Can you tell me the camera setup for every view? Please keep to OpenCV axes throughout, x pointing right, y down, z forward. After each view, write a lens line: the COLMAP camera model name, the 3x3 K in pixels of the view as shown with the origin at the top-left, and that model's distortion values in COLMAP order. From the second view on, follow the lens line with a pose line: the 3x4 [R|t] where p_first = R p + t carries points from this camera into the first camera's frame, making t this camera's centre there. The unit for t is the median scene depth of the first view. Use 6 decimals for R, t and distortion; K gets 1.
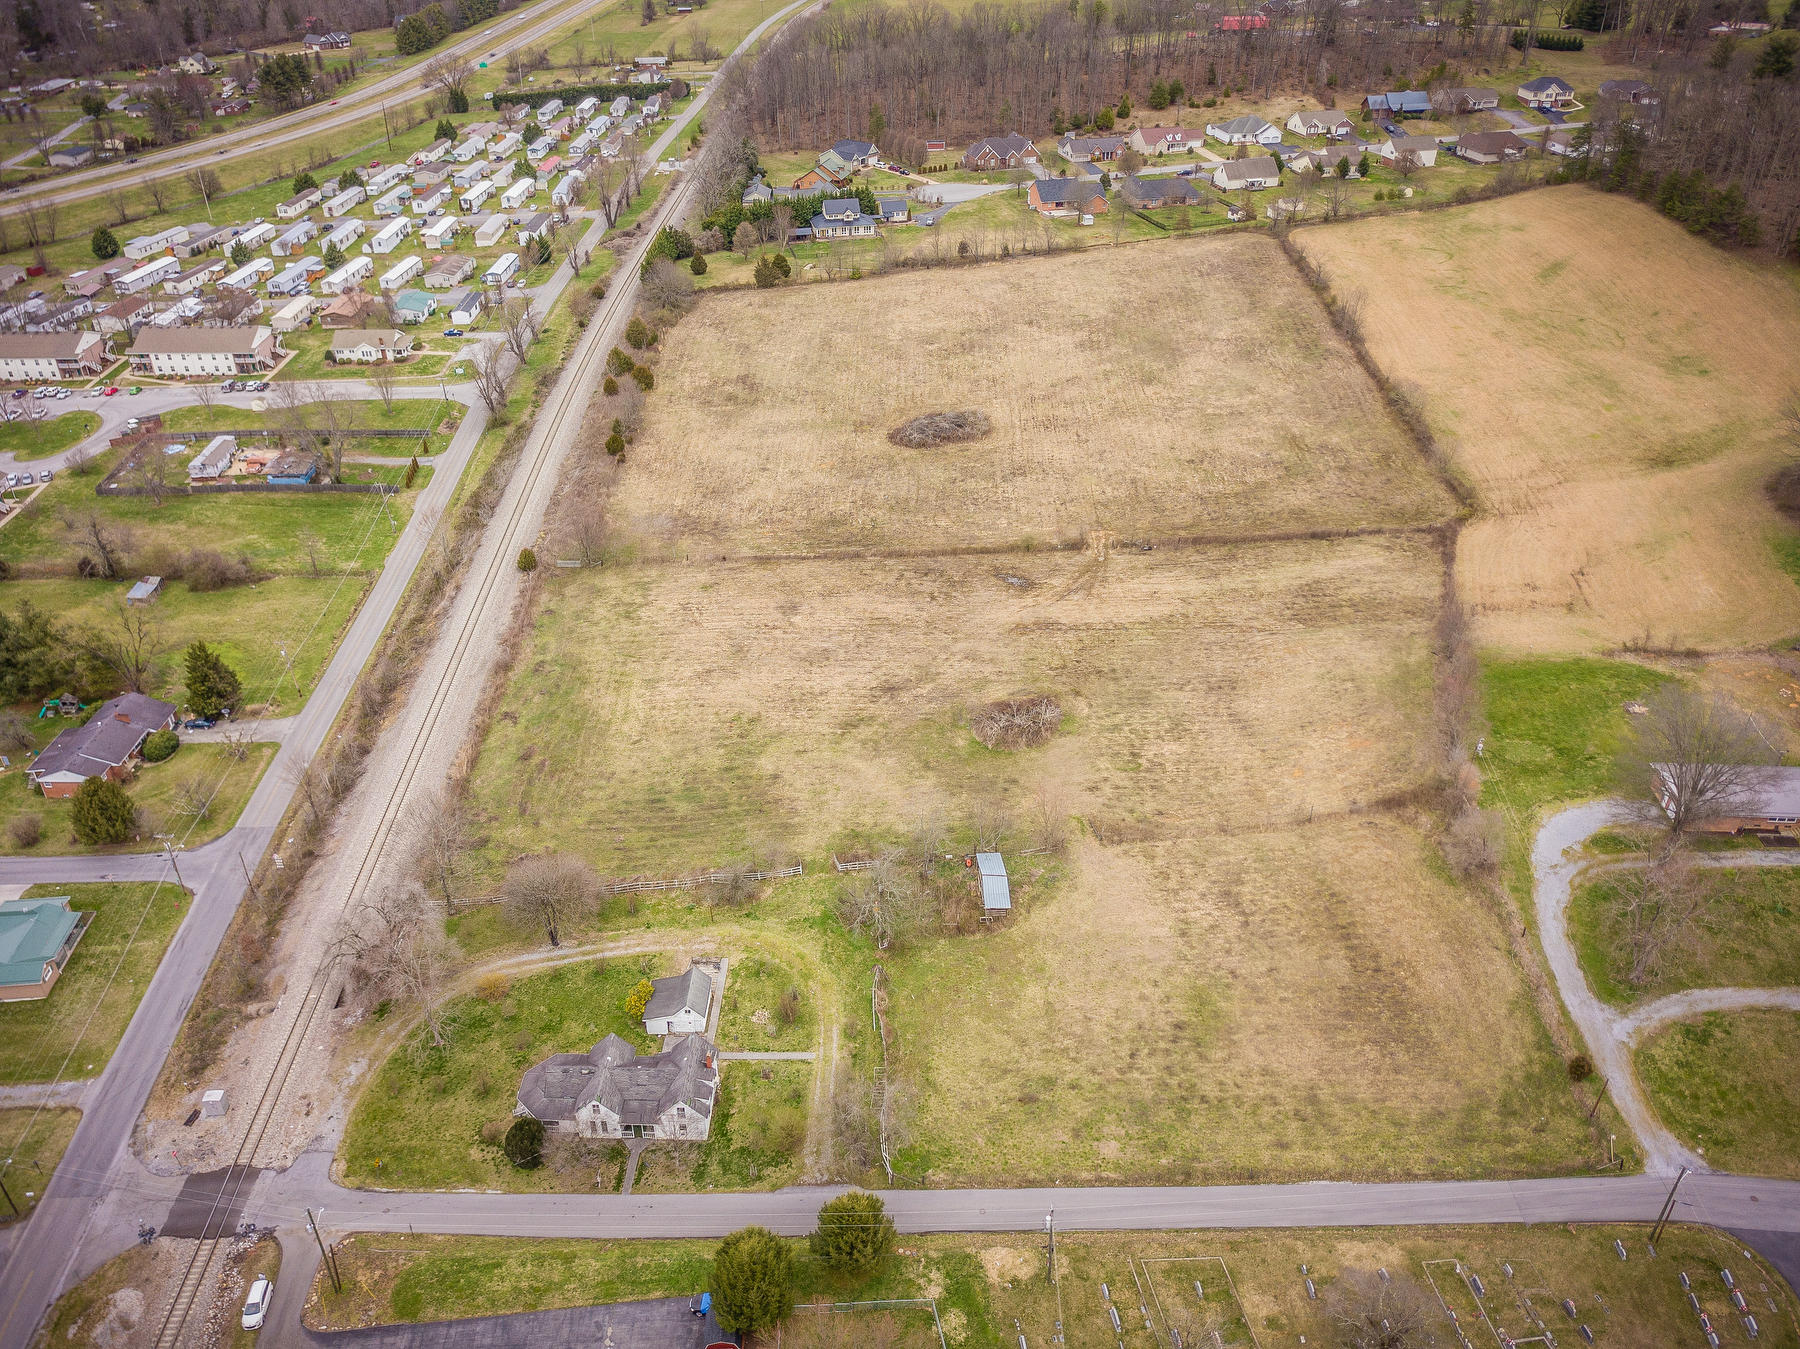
lens RADIAL K [[1378.1, 0, 894.1], [0, 1378.1, 677.4], [0, 0, 1]] dist [0.011829, -0.011327]
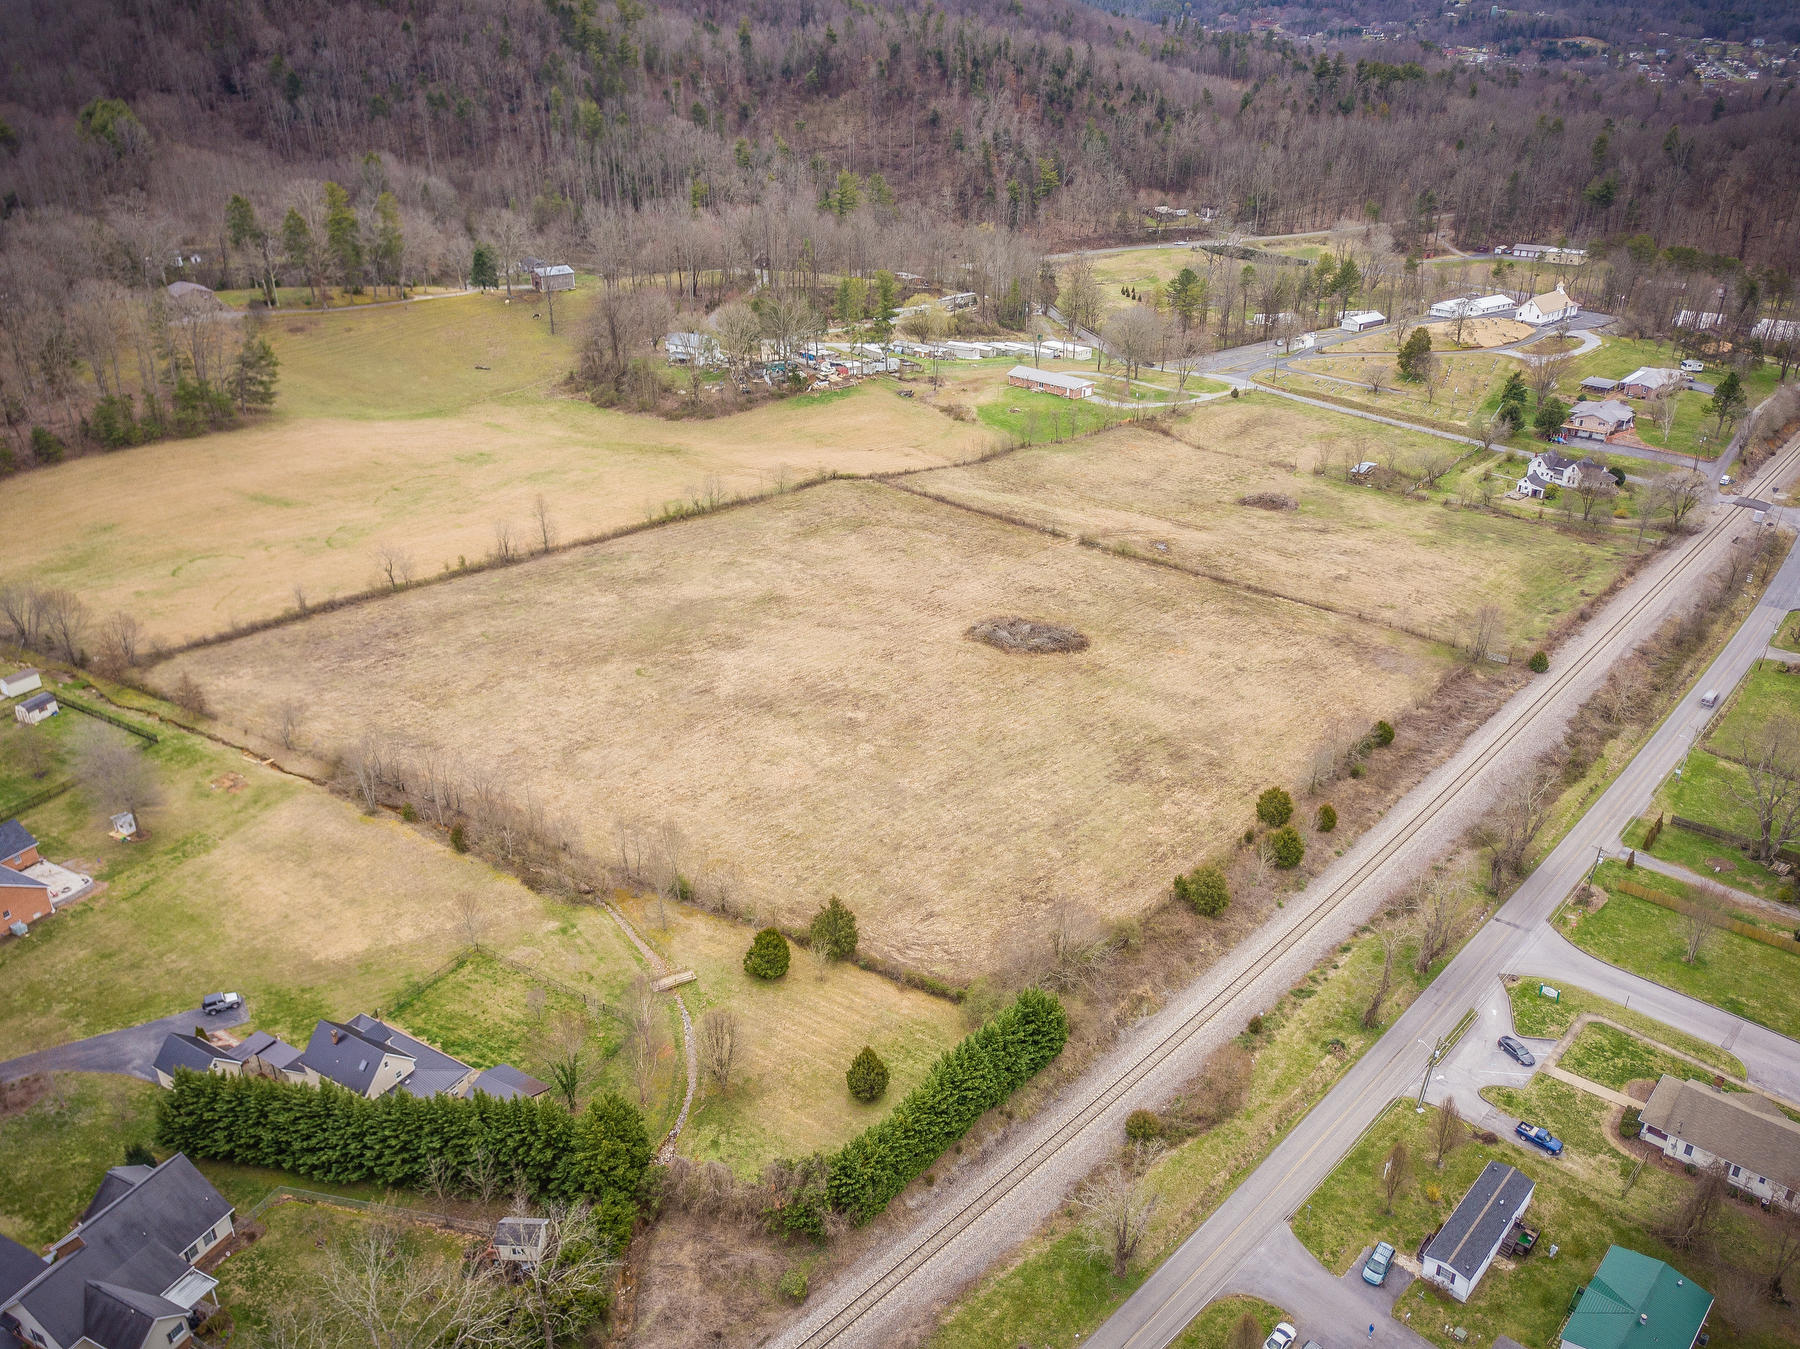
lens RADIAL K [[1378.1, 0, 894.1], [0, 1378.1, 677.4], [0, 0, 1]] dist [0.011829, -0.011327]
pose [[-0.726467, -0.292051, 0.622054, -0.563526], [0.383256, 0.579165, 0.719502, -1.012936], [-0.570404, 0.761100, -0.308814, 1.607026]]
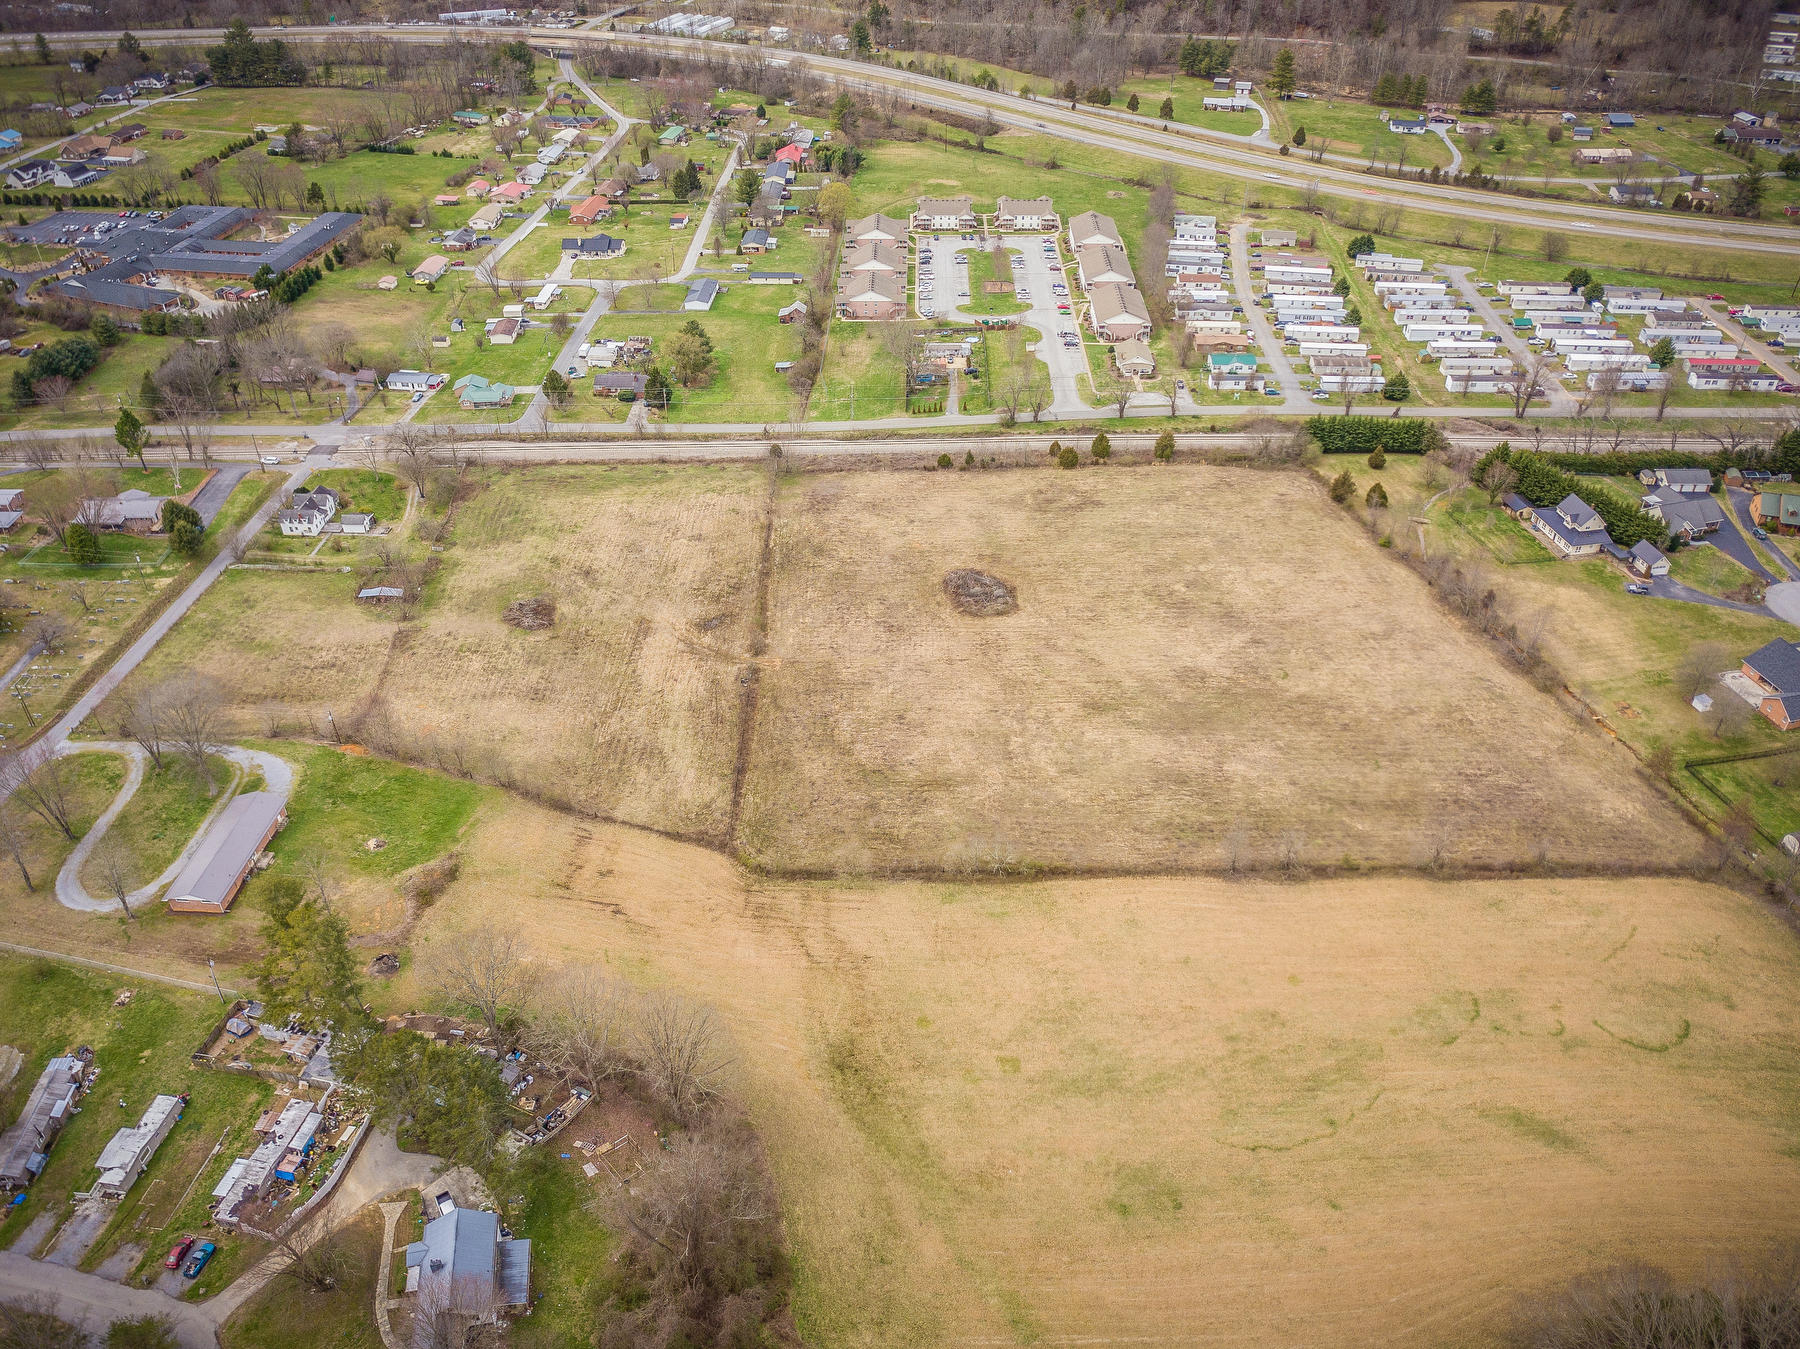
lens RADIAL K [[1377.2, 0, 900.0], [0, 1377.2, 674.5], [0, 0, 1]] dist [0.028539, -0.002519]
pose [[-0.026252, 0.591234, -0.806072, 1.173013], [-0.537791, 0.671368, 0.509947, -0.803056], [0.842670, 0.446885, 0.300336, 0.754907]]
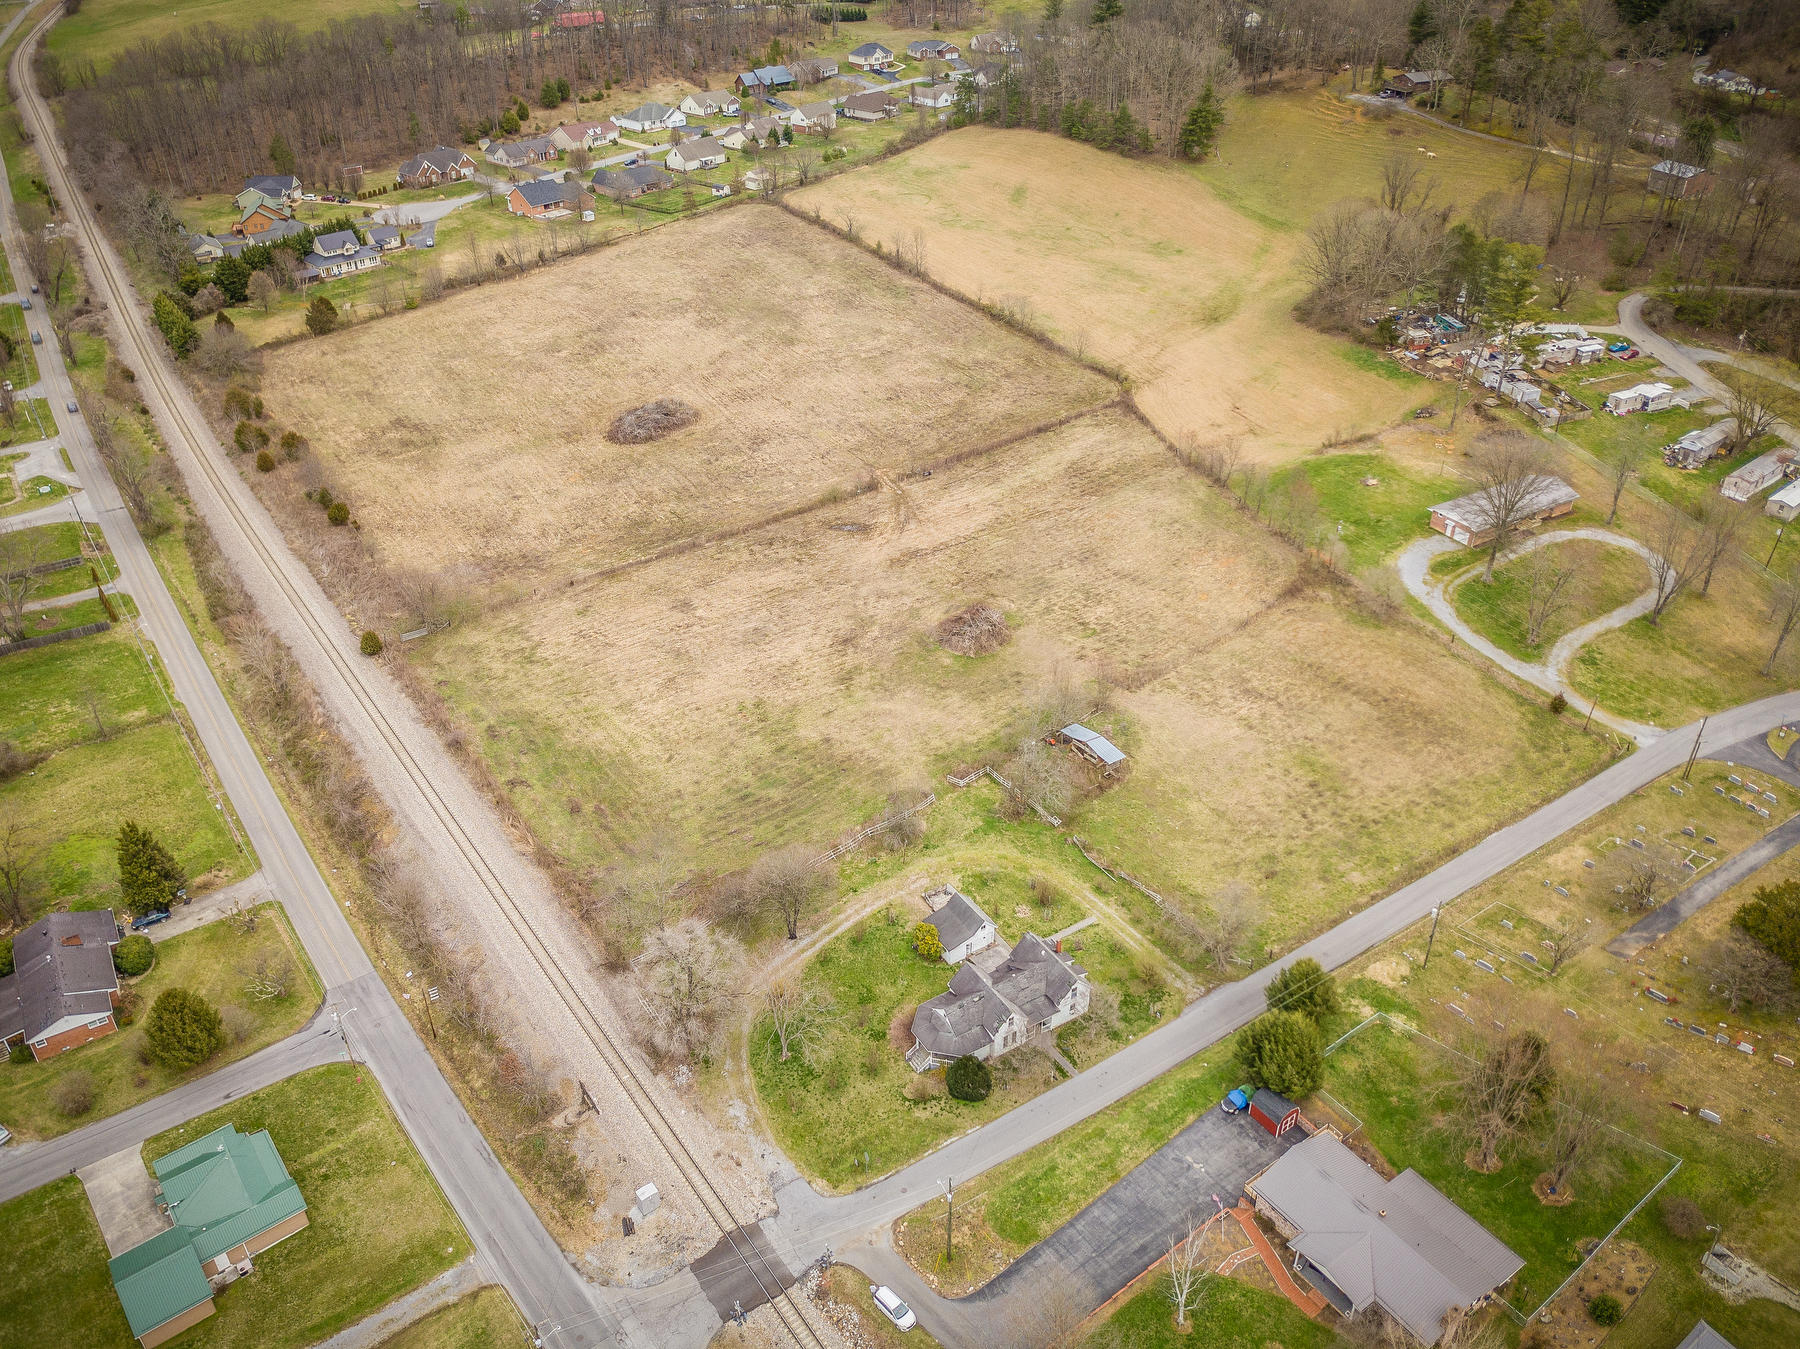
lens RADIAL K [[1378.1, 0, 894.1], [0, 1378.1, 677.4], [0, 0, 1]] dist [0.011829, -0.011327]
pose [[0.835730, -0.299914, 0.460007, -0.402395], [0.301187, 0.950789, 0.072703, -0.026125], [-0.459175, 0.077788, 0.884934, 0.043612]]
